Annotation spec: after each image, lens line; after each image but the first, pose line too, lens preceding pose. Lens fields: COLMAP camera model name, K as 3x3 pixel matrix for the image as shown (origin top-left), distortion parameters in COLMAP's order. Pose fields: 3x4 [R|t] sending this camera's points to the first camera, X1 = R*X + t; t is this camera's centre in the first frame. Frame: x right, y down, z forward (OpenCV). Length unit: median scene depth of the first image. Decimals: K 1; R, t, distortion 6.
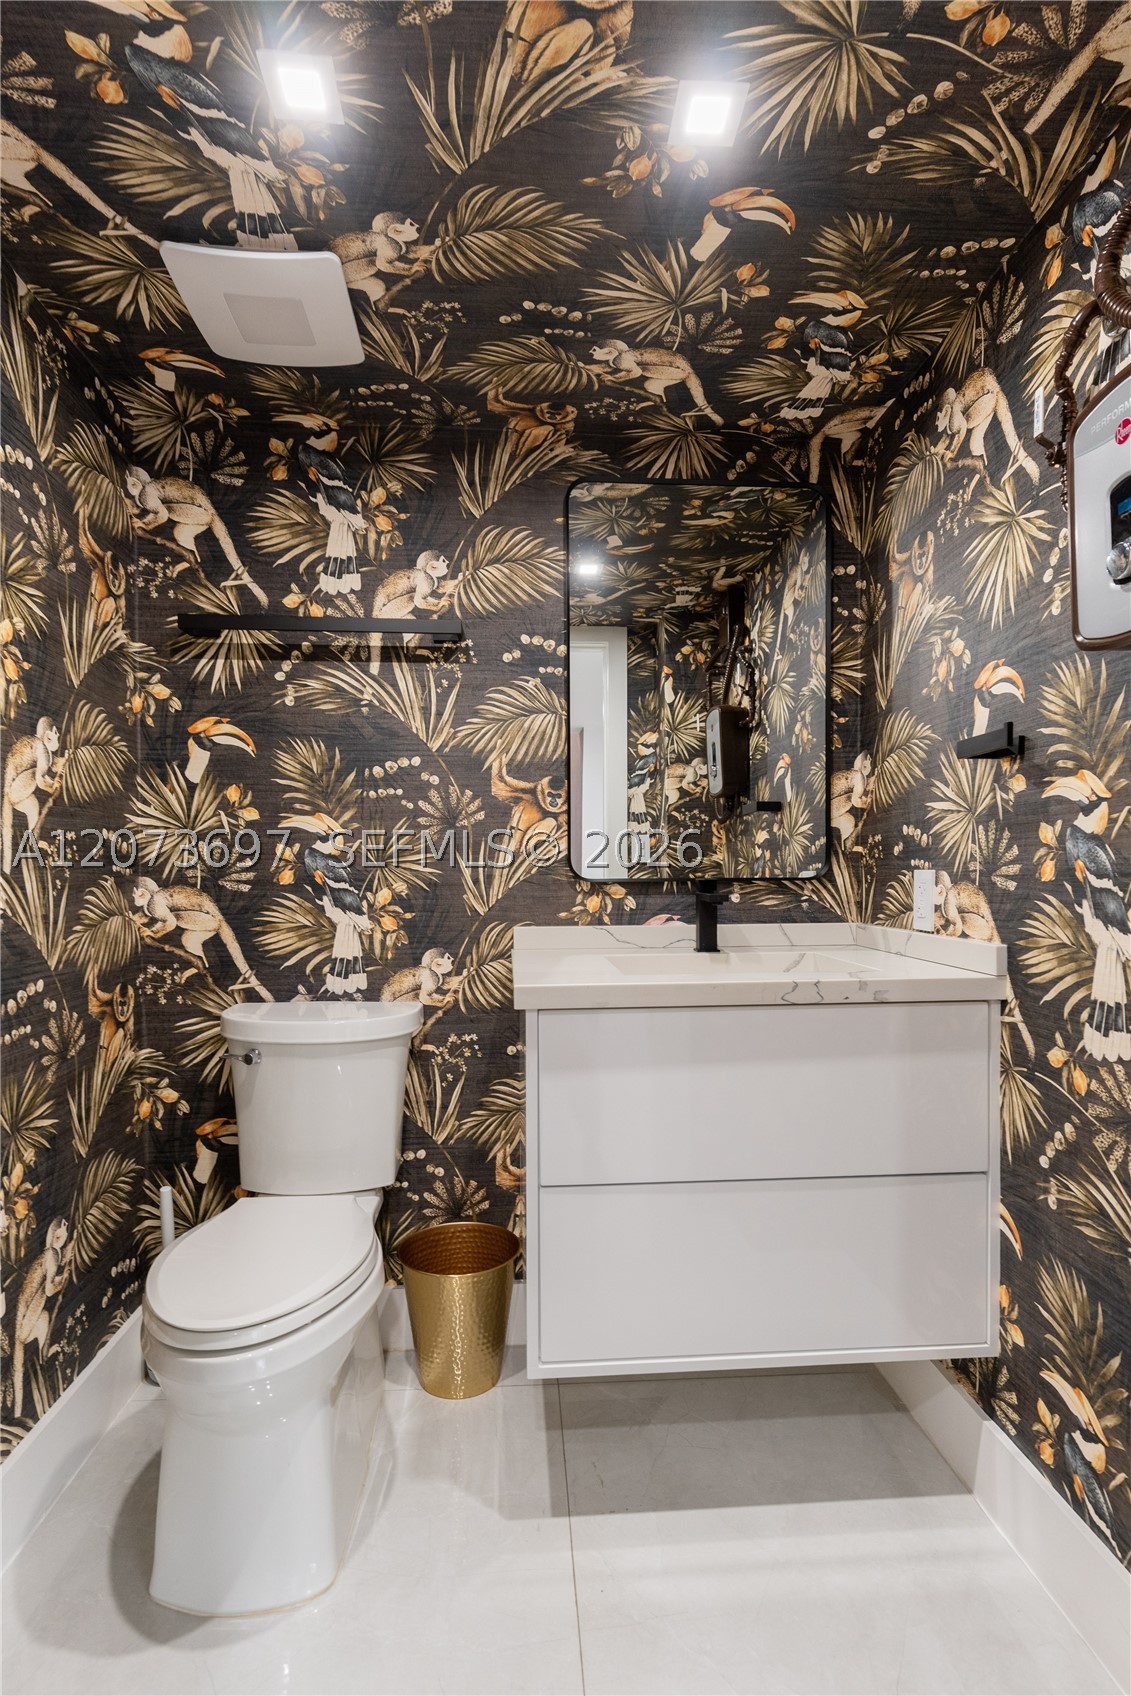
lens RADIAL K [[833.1, 0, 587.1], [0, 833.1, 897.5], [0, 0, 1]] dist [-0.000751, 0.000455]
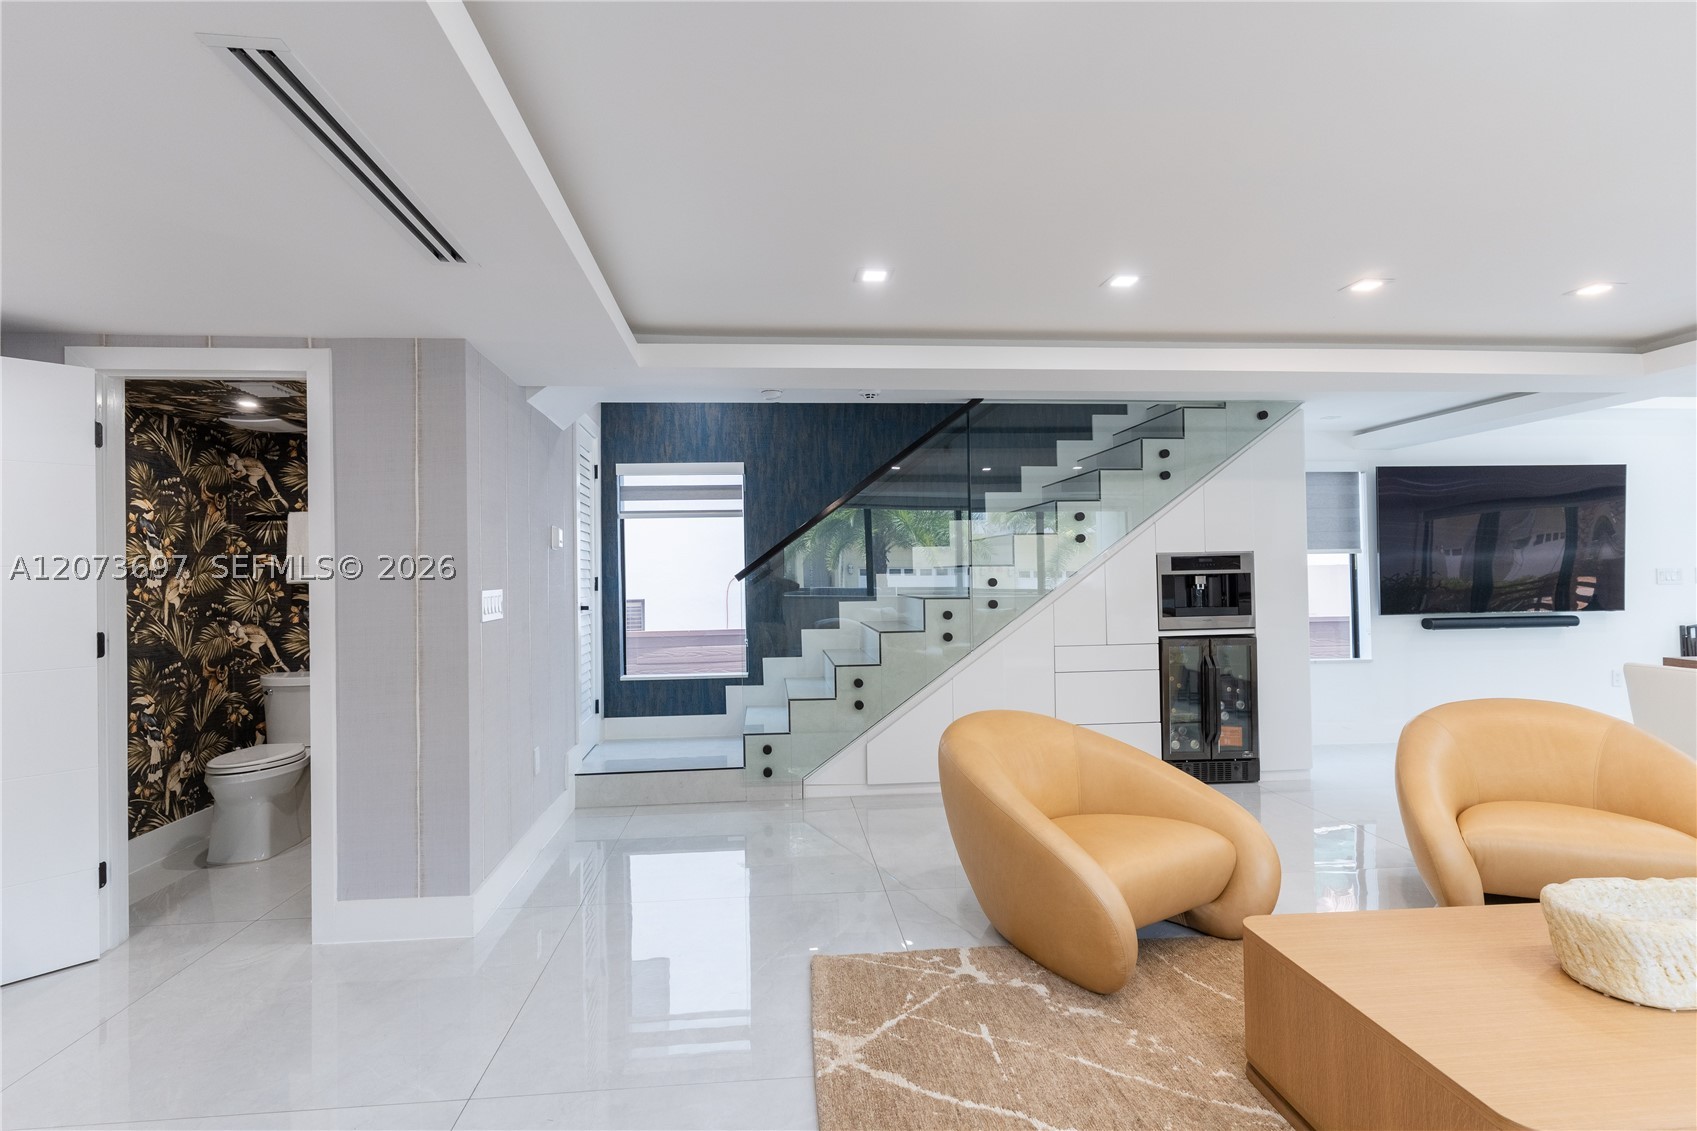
lens RADIAL K [[803.3, 0, 846.2], [0, 803.3, 567.1], [0, 0, 1]] dist [0.000268, -0.000175]
pose [[0.999691, -0.012041, 0.021726, 1.203814], [0.012841, 0.999232, -0.037029, -0.072010], [-0.021263, 0.037297, 0.999078, -1.383348]]
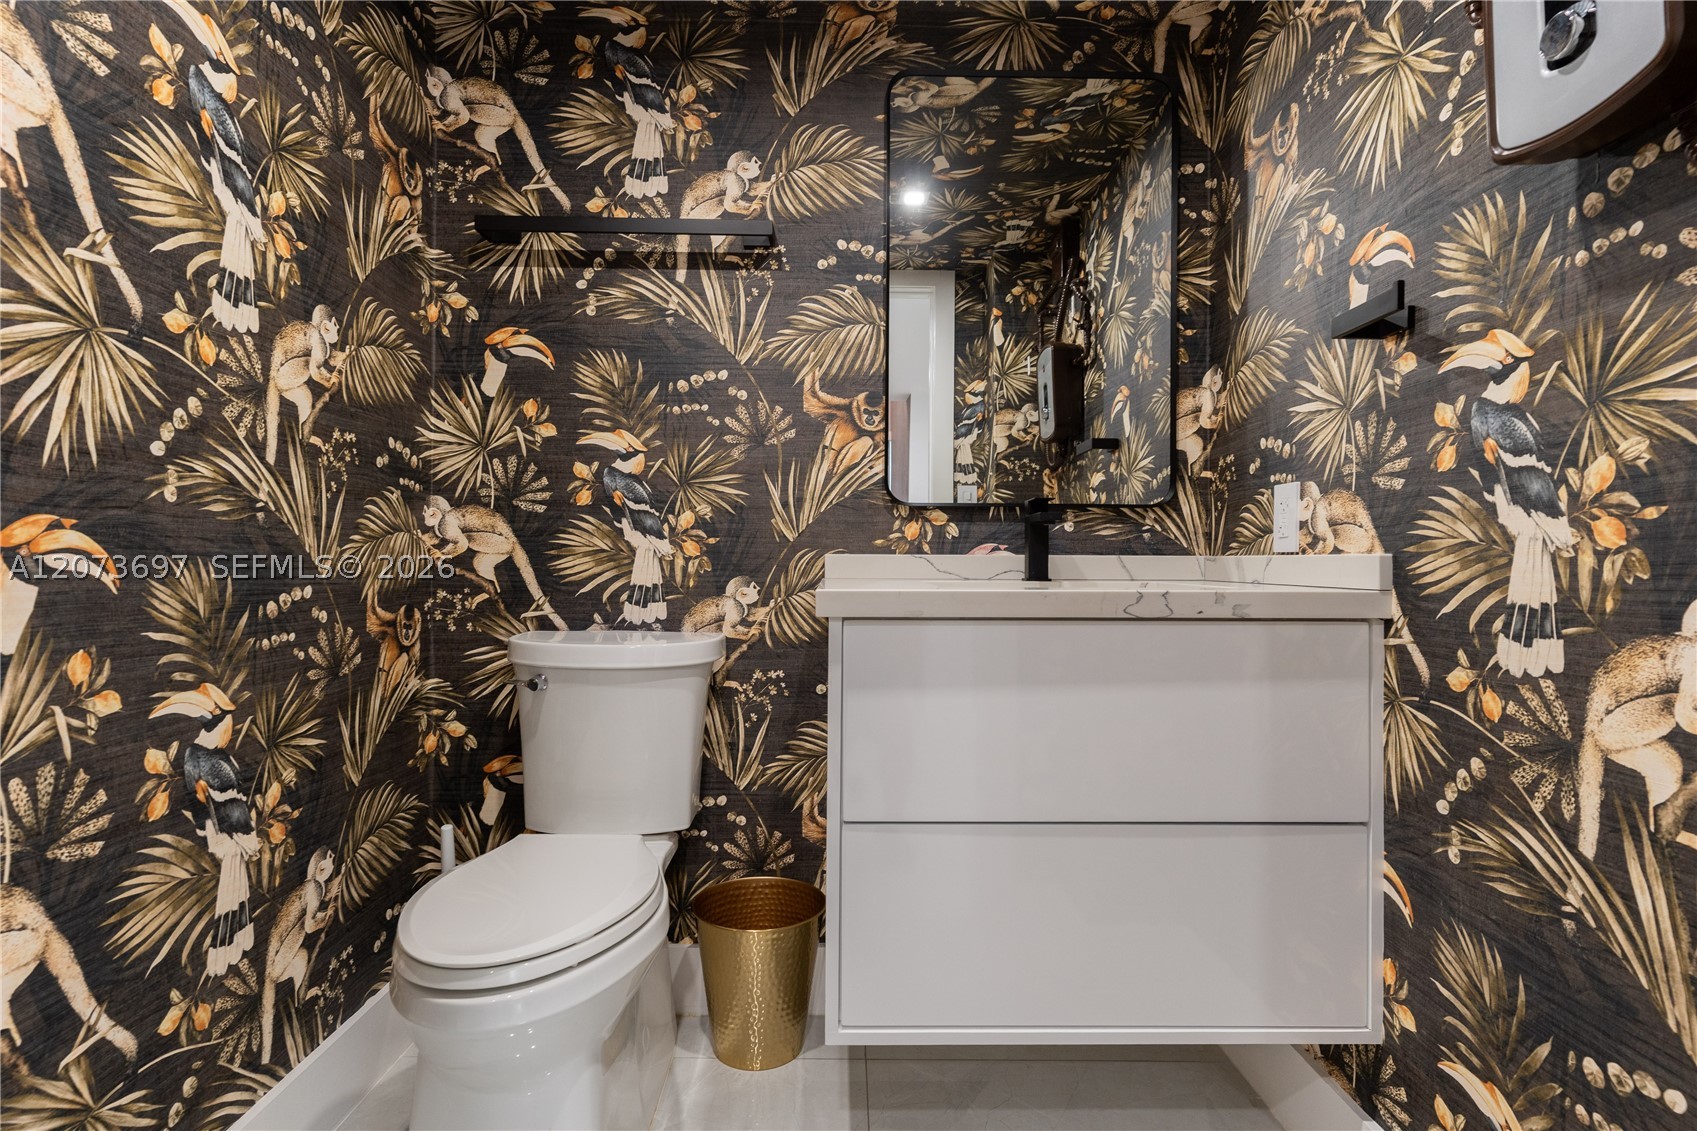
lens RADIAL K [[829.0, 0, 869.3], [0, 829.0, 565.6], [0, 0, 1]] dist [0.001032, 0.000316]
pose [[0.998347, 0.011160, -0.056383, 0.012964], [-0.012573, 0.999614, -0.024763, 0.072397], [0.056085, 0.025431, 0.998102, 0.091780]]
